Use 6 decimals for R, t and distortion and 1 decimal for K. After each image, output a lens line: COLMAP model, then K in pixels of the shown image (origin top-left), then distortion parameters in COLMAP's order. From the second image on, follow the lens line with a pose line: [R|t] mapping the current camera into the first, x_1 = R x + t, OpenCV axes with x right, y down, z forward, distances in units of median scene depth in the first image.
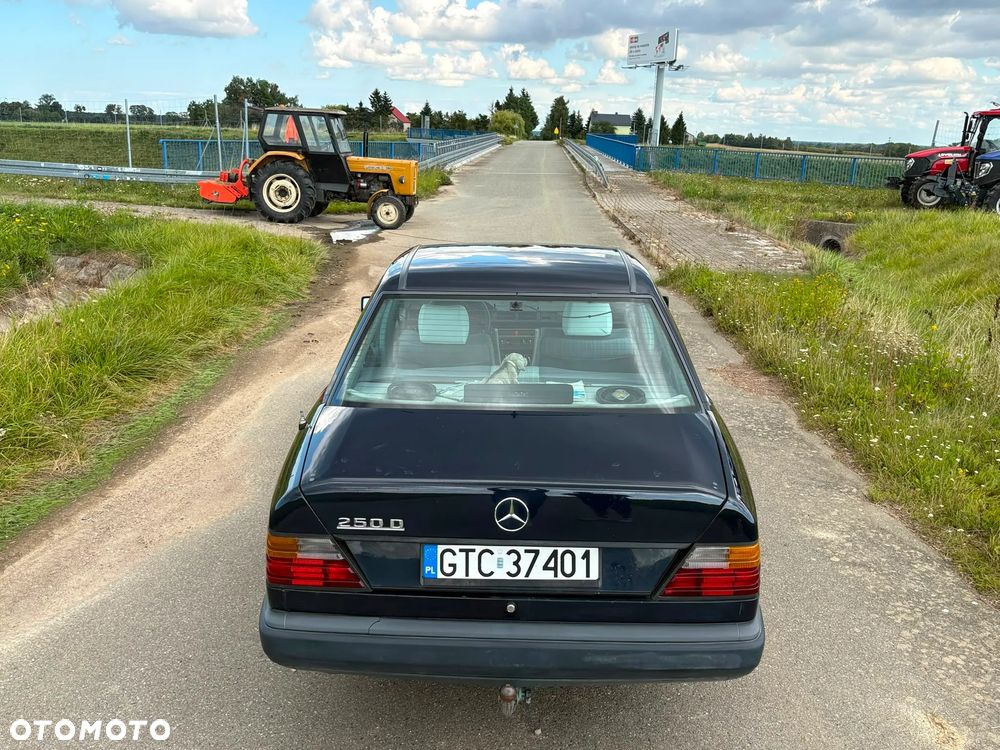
lens RADIAL K [[854.3, 0, 497.7], [0, 854.3, 331.5], [0, 0, 1]] dist [0.038753, -0.006156]
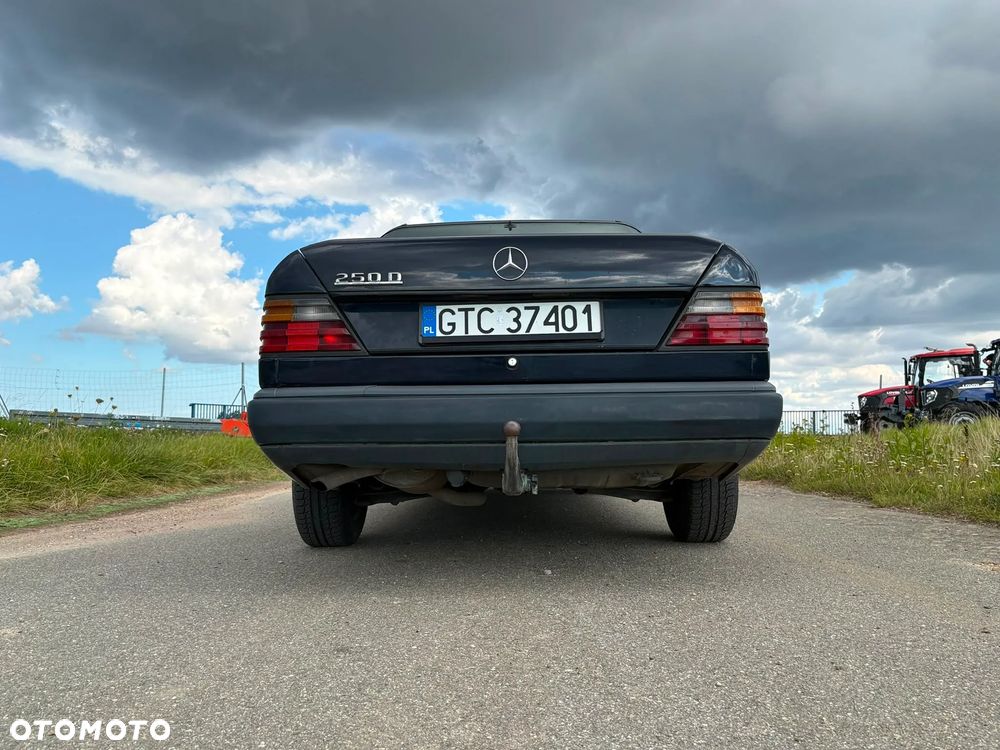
lens RADIAL K [[782.8, 0, 498.8], [0, 782.8, 378.5], [0, 0, 1]] dist [0.024961, -0.003236]
pose [[0.999677, -0.023683, 0.009213, -0.008305], [0.025408, 0.937840, -0.346136, 0.641763], [-0.000443, 0.346258, 0.938139, 0.182489]]
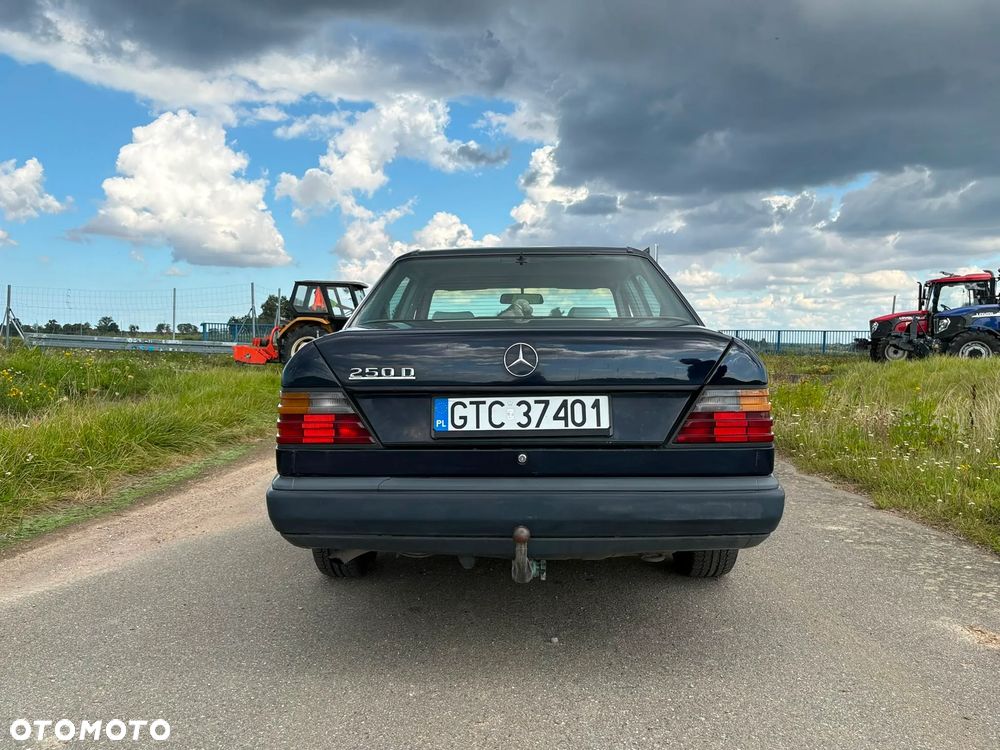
lens RADIAL K [[784.6, 0, 495.3], [0, 784.6, 345.9], [0, 0, 1]] dist [0.033420, -0.008315]
pose [[0.999762, -0.020194, -0.008261, -0.005784], [0.017514, 0.968582, -0.248079, 0.419859], [0.013011, 0.247875, 0.968705, 0.088960]]
